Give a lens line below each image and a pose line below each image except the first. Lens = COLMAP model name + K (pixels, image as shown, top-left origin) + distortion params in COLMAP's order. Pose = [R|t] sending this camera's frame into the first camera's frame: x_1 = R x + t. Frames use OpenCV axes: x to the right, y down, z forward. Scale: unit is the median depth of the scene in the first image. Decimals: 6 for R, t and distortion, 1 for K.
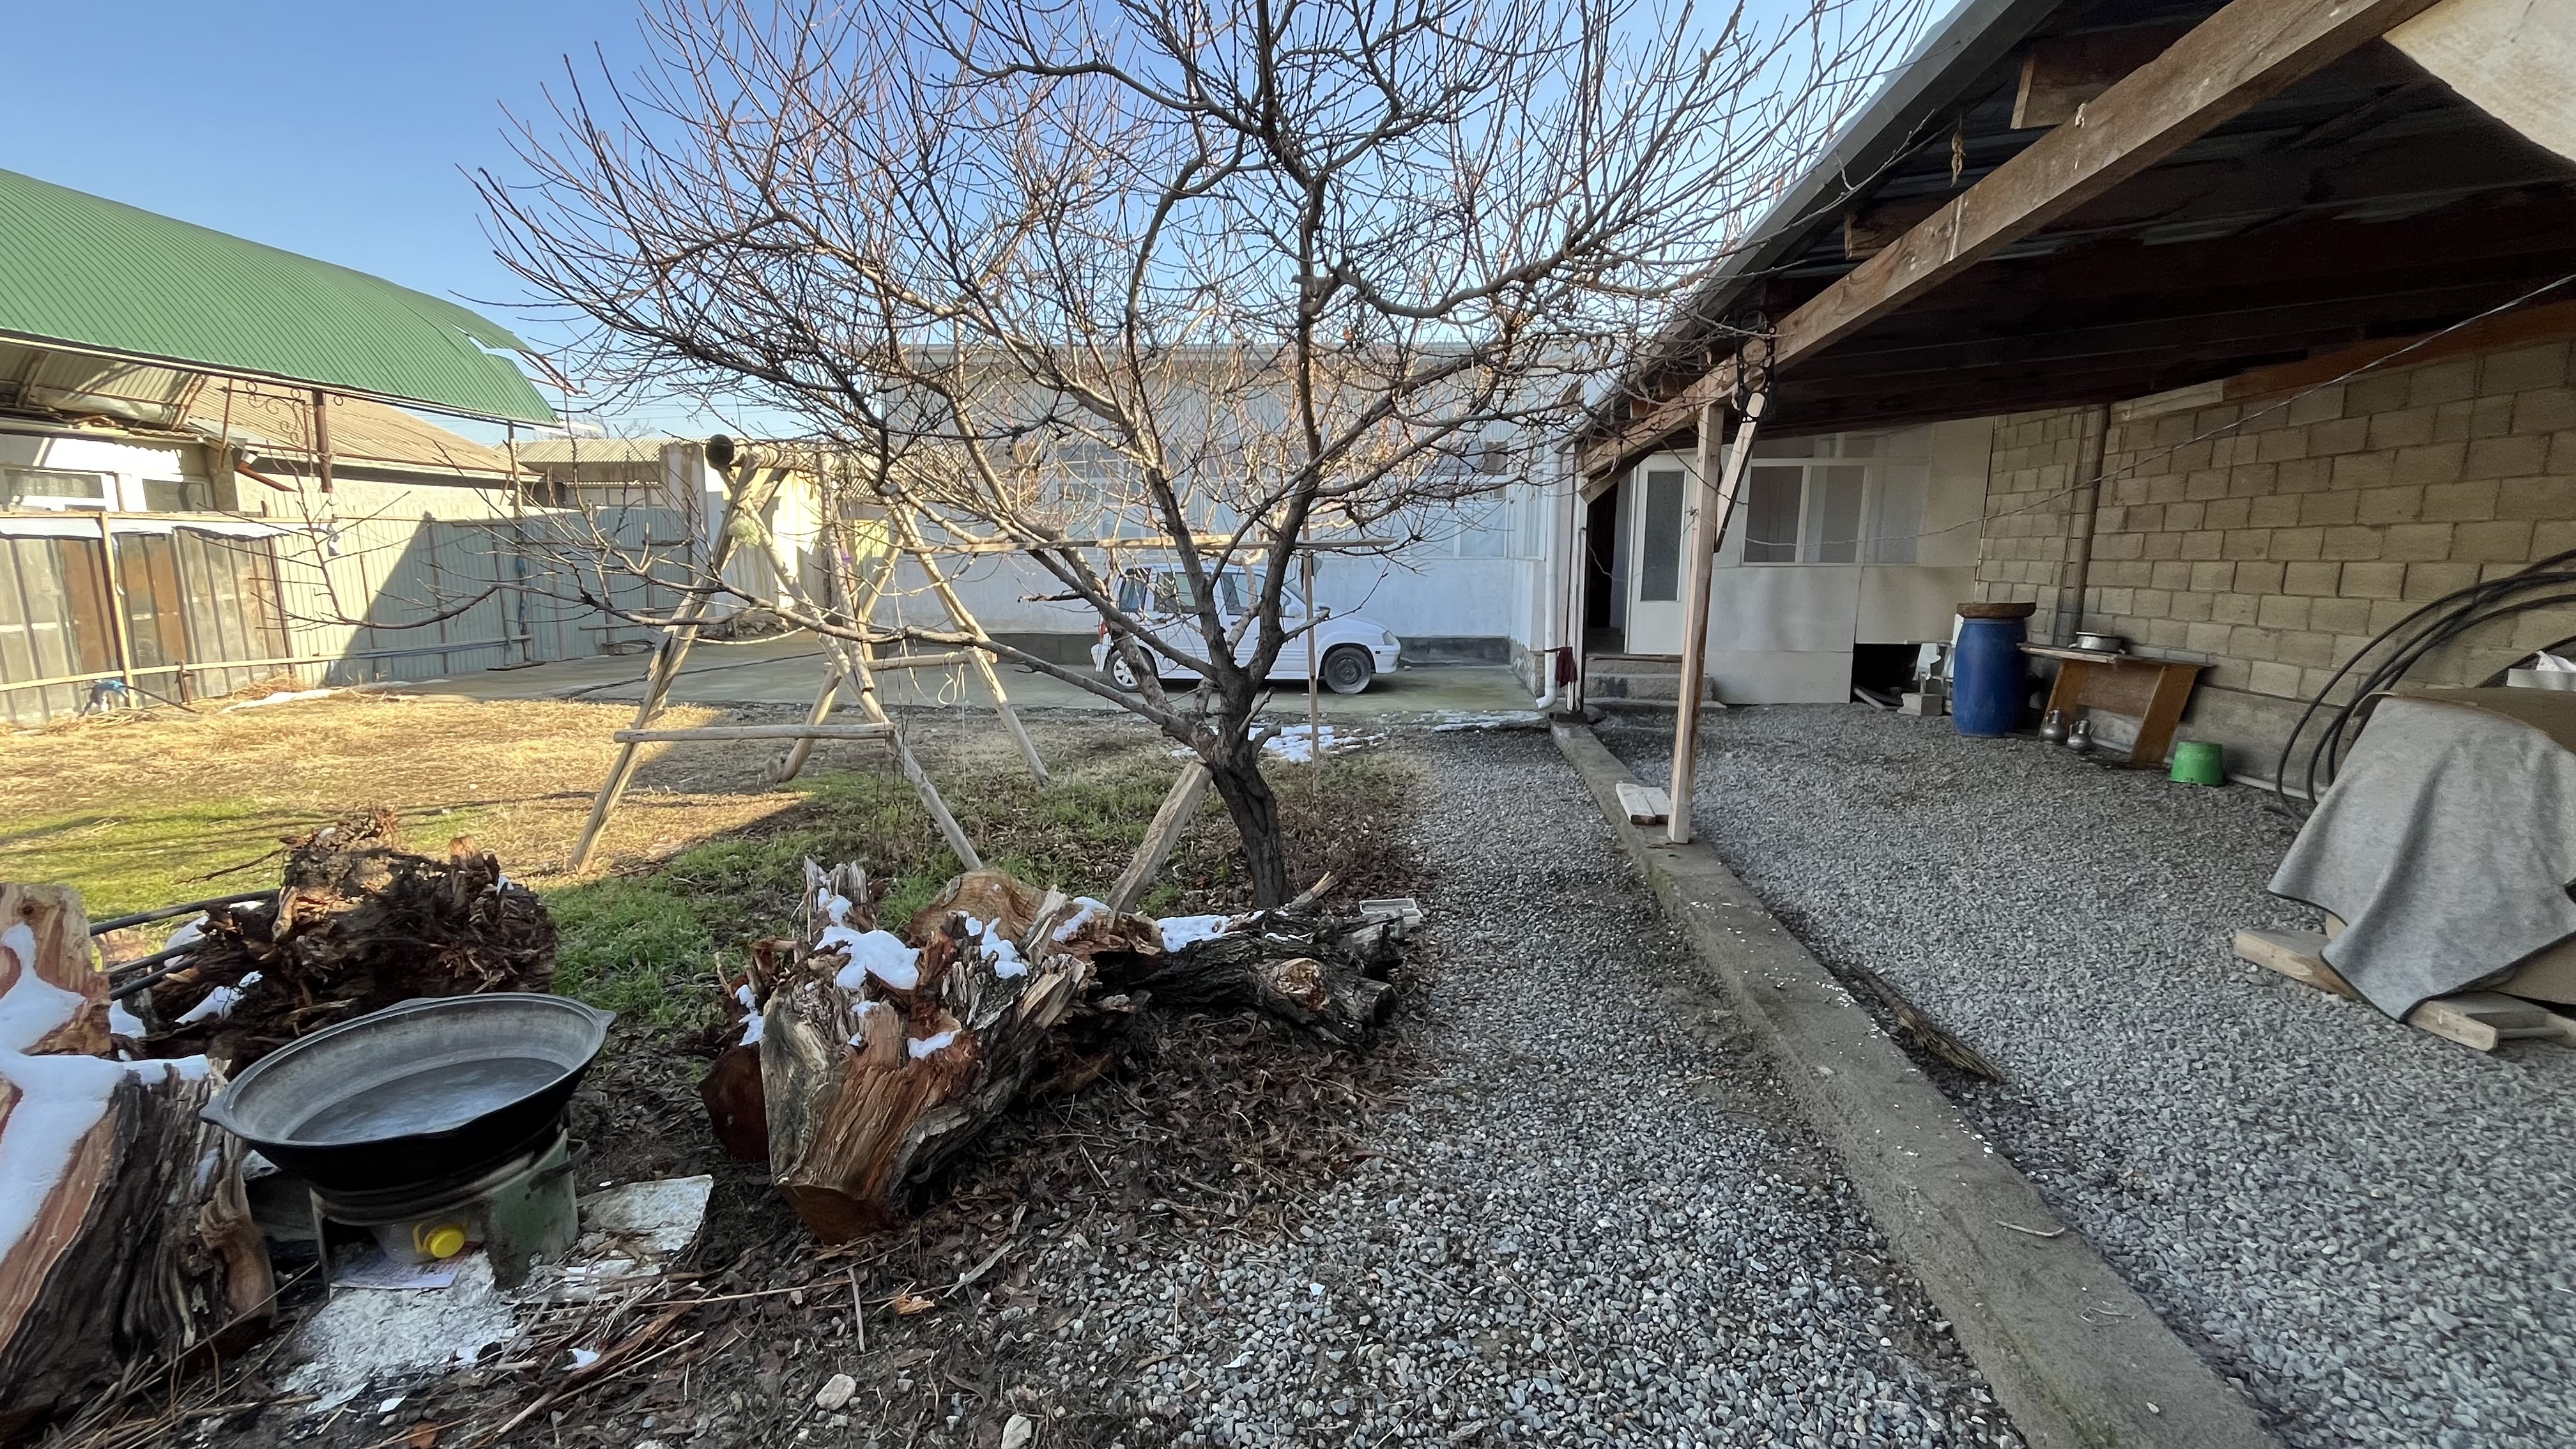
lens RADIAL K [[1039.2, 0, 1292.7], [0, 1039.2, 735.0], [0, 0, 1]] dist [-0.003948, -0.000659]
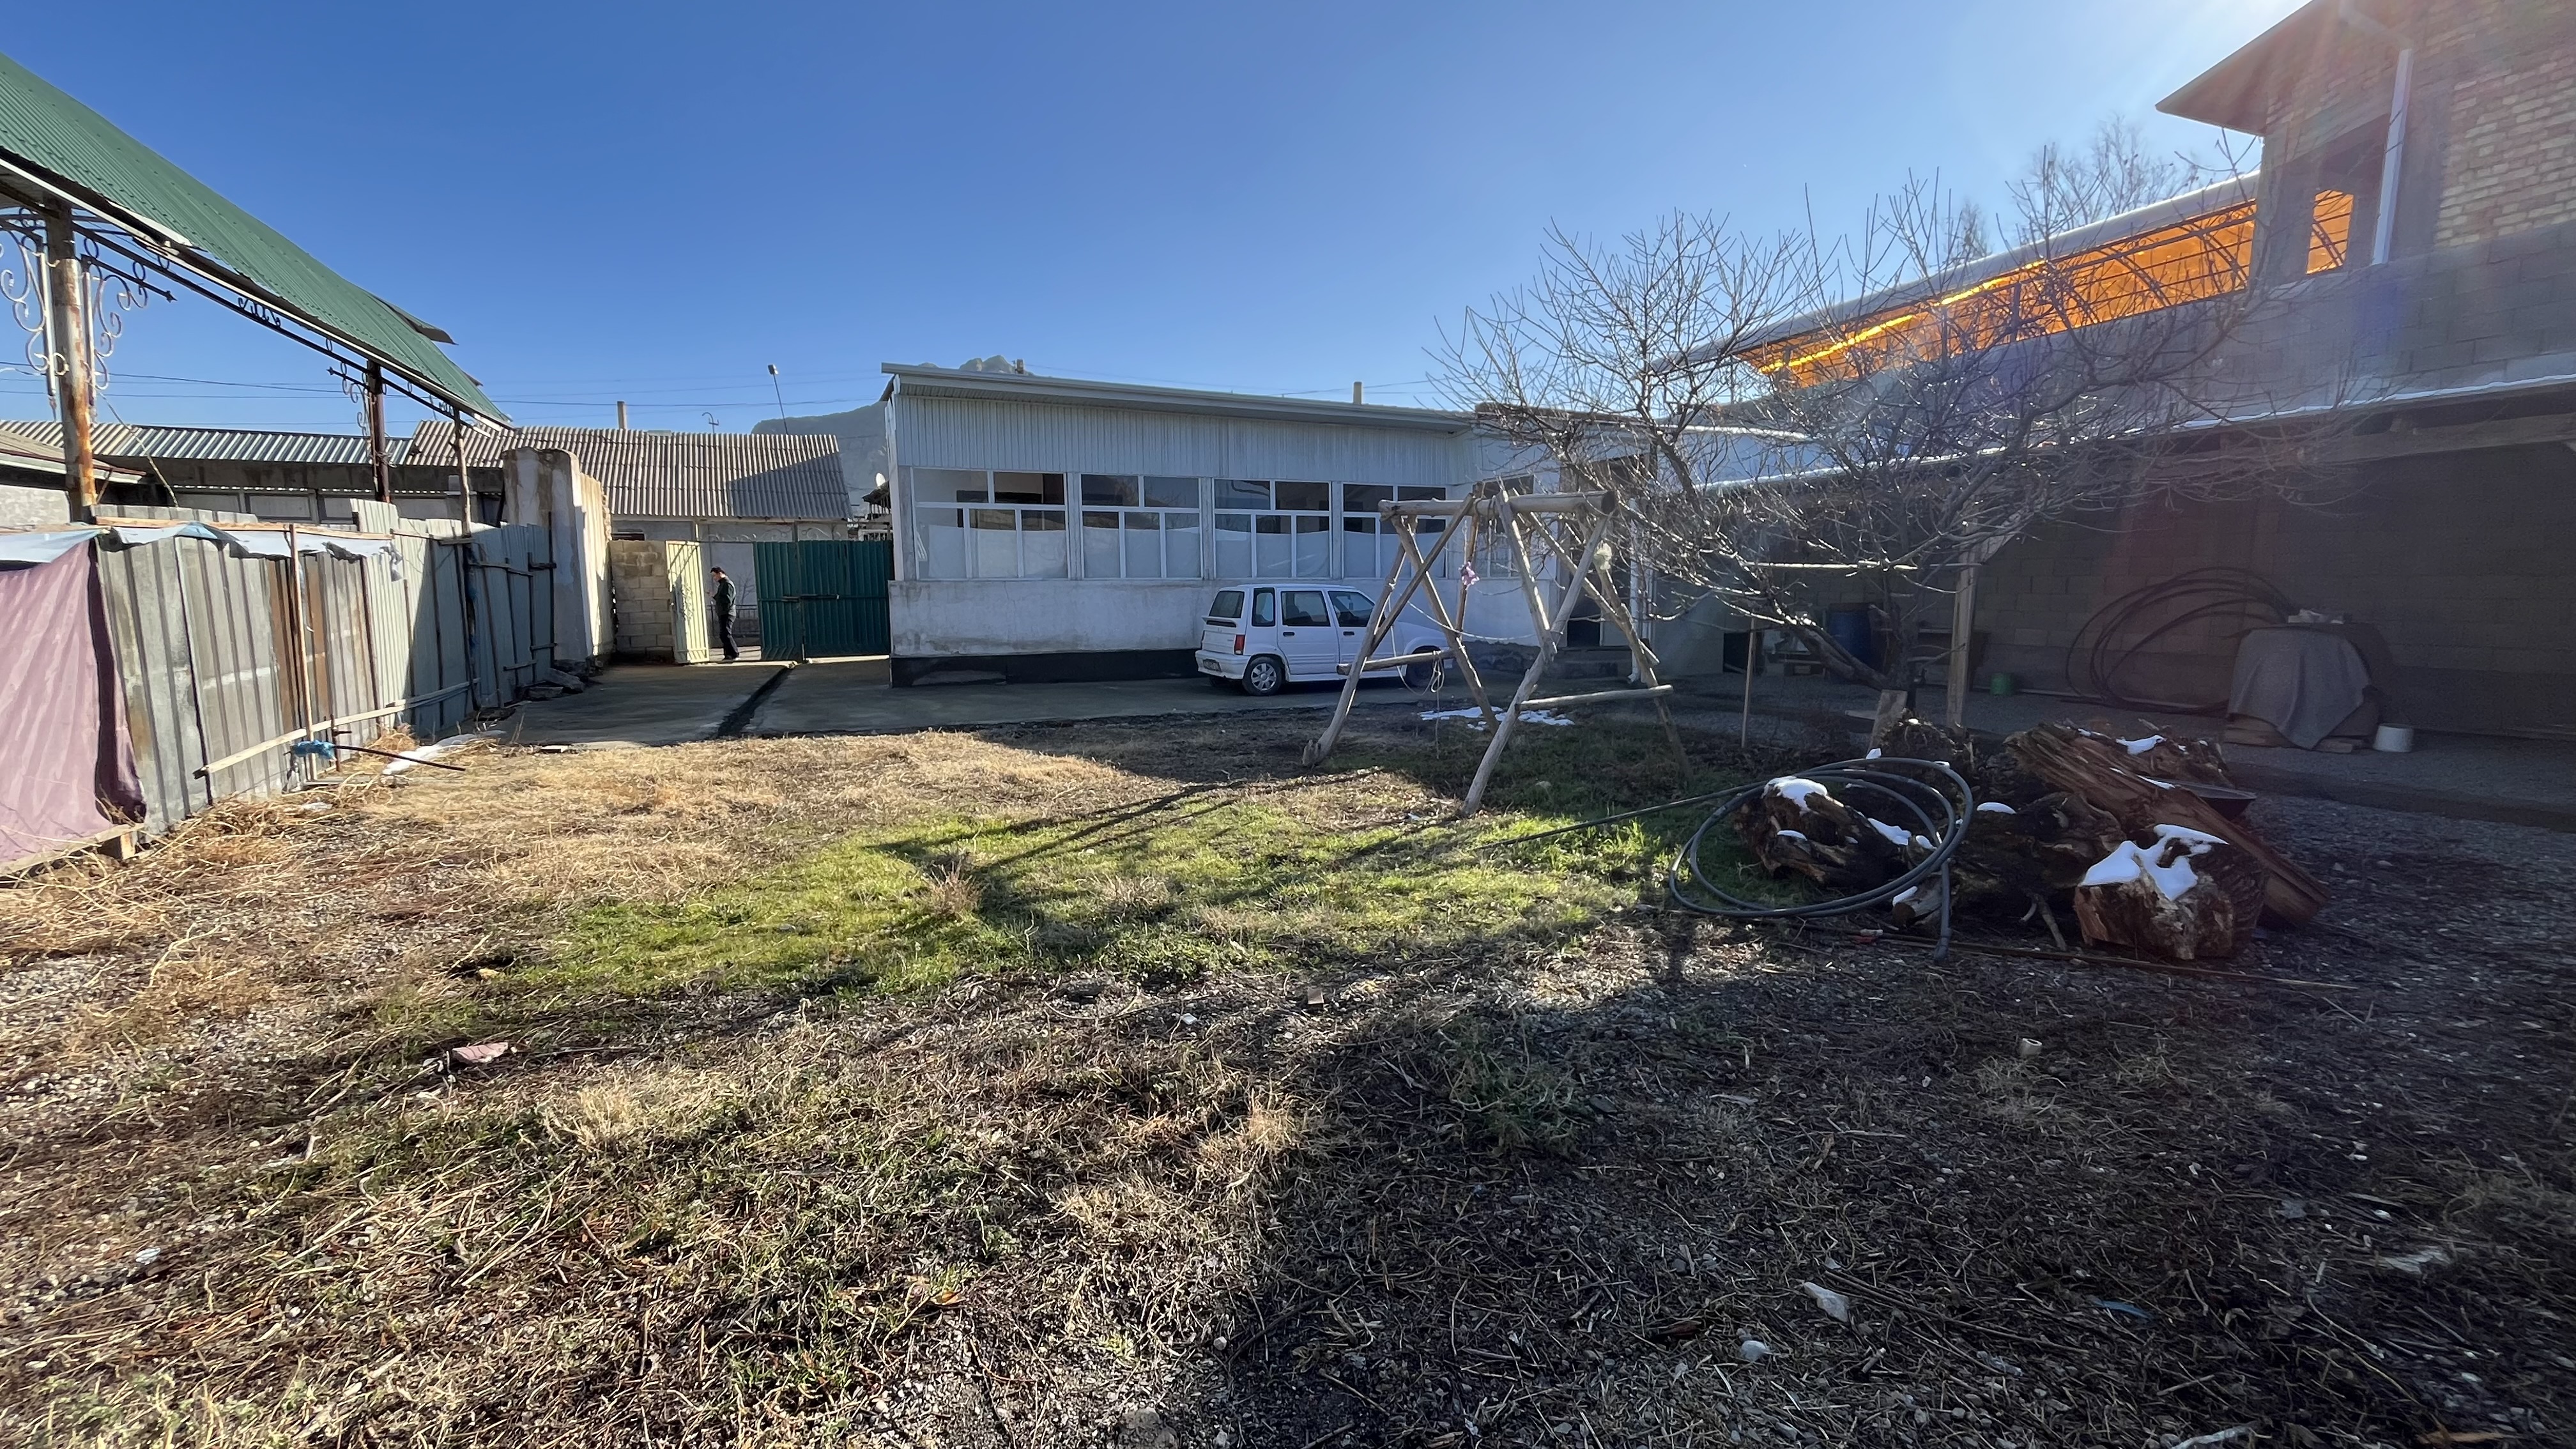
lens RADIAL K [[1039.2, 0, 1277.3], [0, 1039.2, 721.7], [0, 0, 1]] dist [-0.003948, -0.000659]
pose [[0.874768, -0.070268, 0.479419, -0.691343], [0.087830, 0.996033, -0.014269, 0.004292], [-0.476515, 0.054590, 0.877470, -0.012373]]
